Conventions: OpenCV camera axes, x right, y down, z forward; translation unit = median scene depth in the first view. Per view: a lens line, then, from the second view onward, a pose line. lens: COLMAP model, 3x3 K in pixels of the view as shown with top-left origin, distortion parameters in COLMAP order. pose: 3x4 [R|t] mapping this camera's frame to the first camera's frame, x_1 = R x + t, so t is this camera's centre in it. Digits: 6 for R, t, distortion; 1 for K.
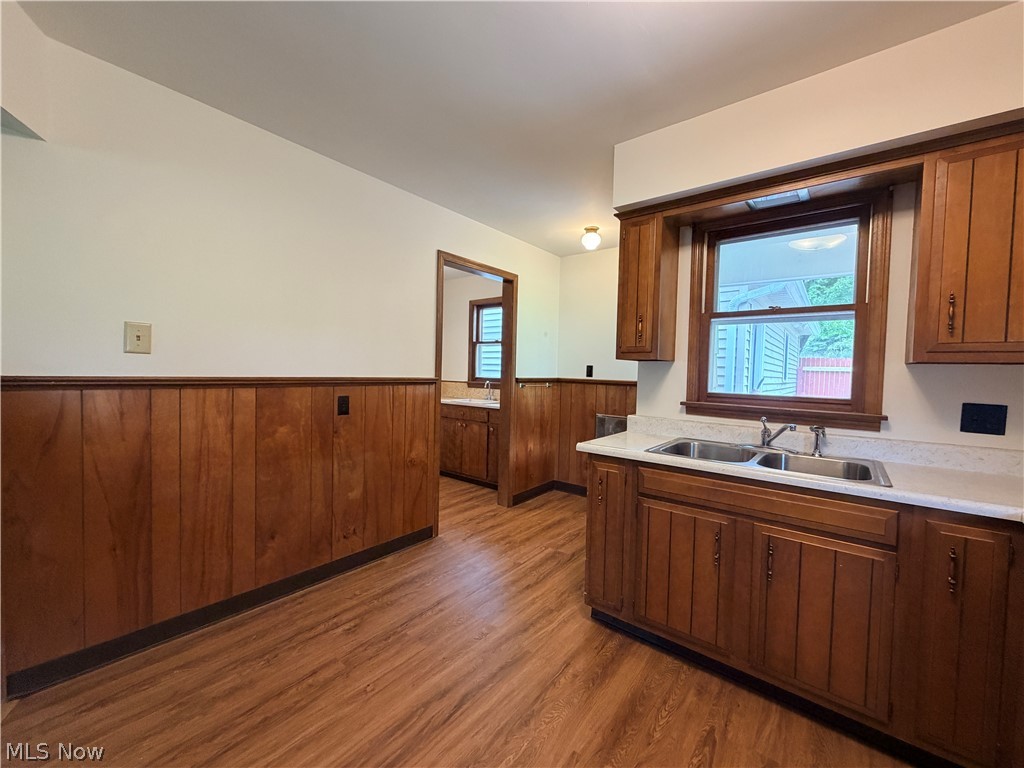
lens RADIAL K [[408.4, 0, 510.3], [0, 408.4, 384.9], [0, 0, 1]] dist [-0.001868, 0.000637]
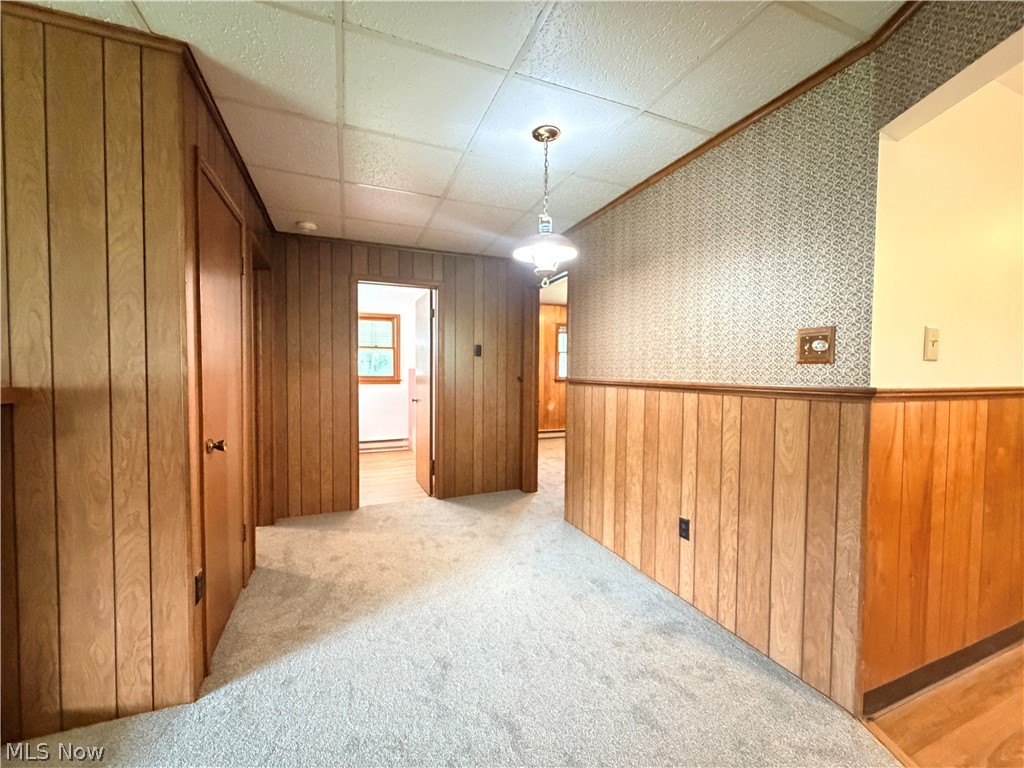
lens RADIAL K [[408.4, 0, 510.3], [0, 408.4, 384.9], [0, 0, 1]] dist [-0.001868, 0.000637]
pose [[0.874507, -0.007290, -0.484958, -1.213359], [-0.000718, 0.999866, -0.016325, -0.008491], [0.485012, 0.014624, 0.874385, -0.225819]]
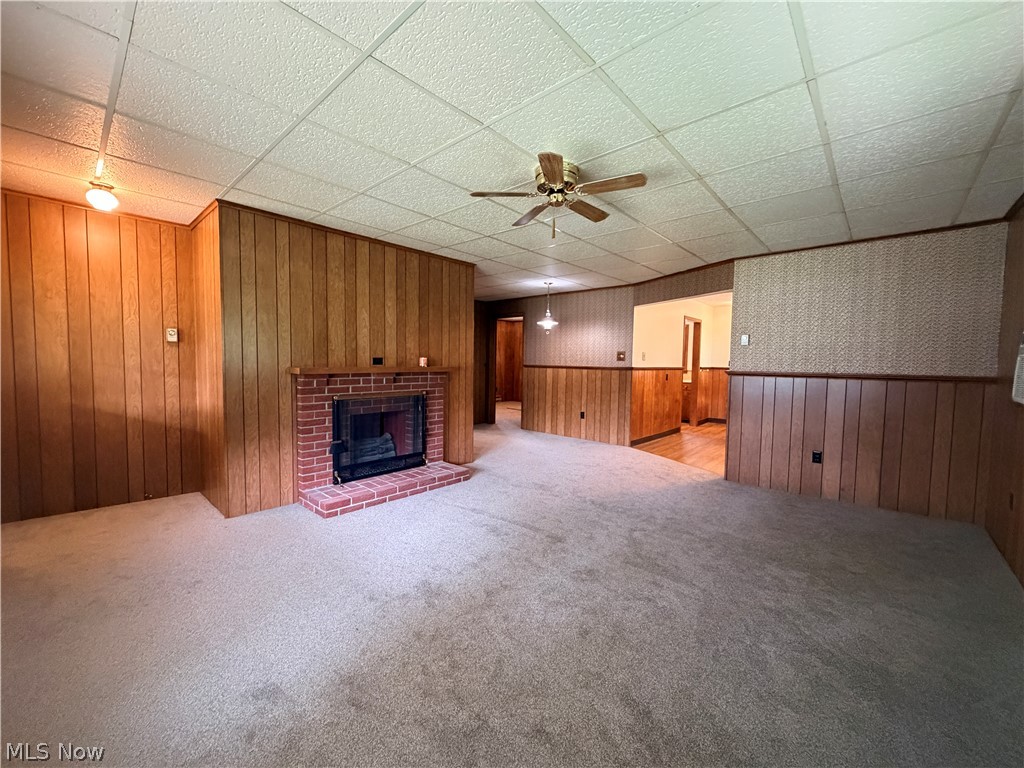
lens RADIAL K [[408.4, 0, 510.3], [0, 408.4, 384.9], [0, 0, 1]] dist [-0.001868, 0.000637]
pose [[0.998201, -0.008251, -0.059392, -1.768771], [0.009413, 0.999769, 0.019307, 0.055414], [0.059219, -0.019831, 0.998048, -2.525028]]
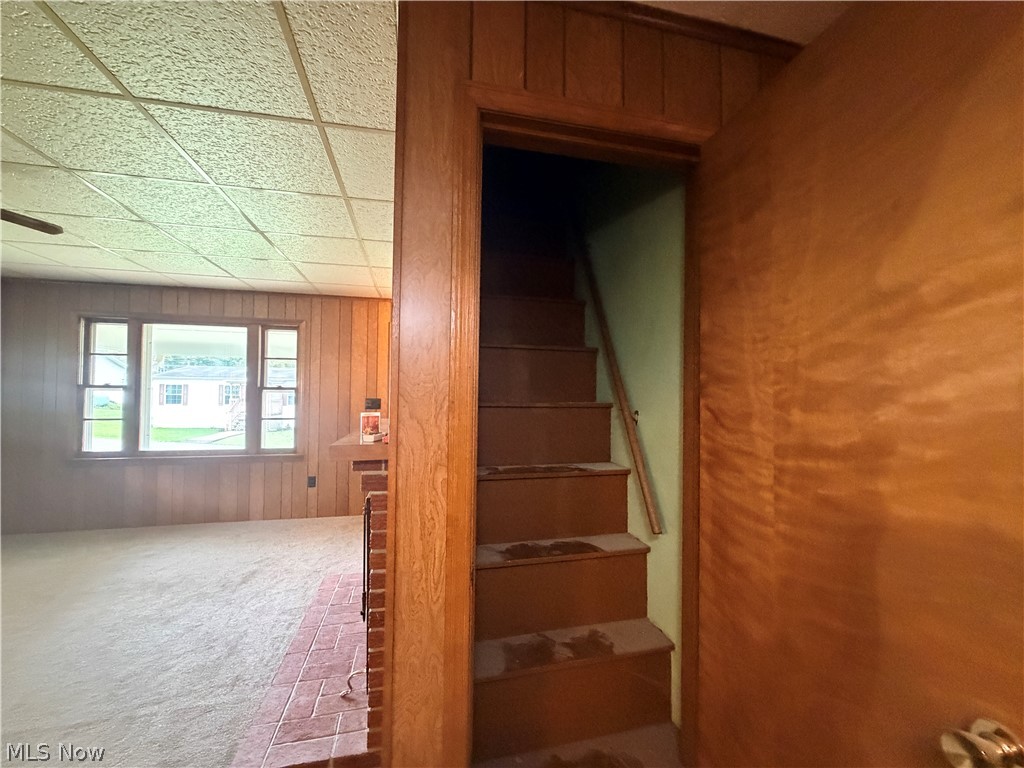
lens RADIAL K [[408.4, 0, 510.3], [0, 408.4, 384.9], [0, 0, 1]] dist [-0.001868, 0.000637]
pose [[-0.614231, -0.052111, -0.787404, -1.854606], [-0.056502, 0.998160, -0.021983, -0.120345], [0.787101, 0.030987, -0.616046, 0.606001]]
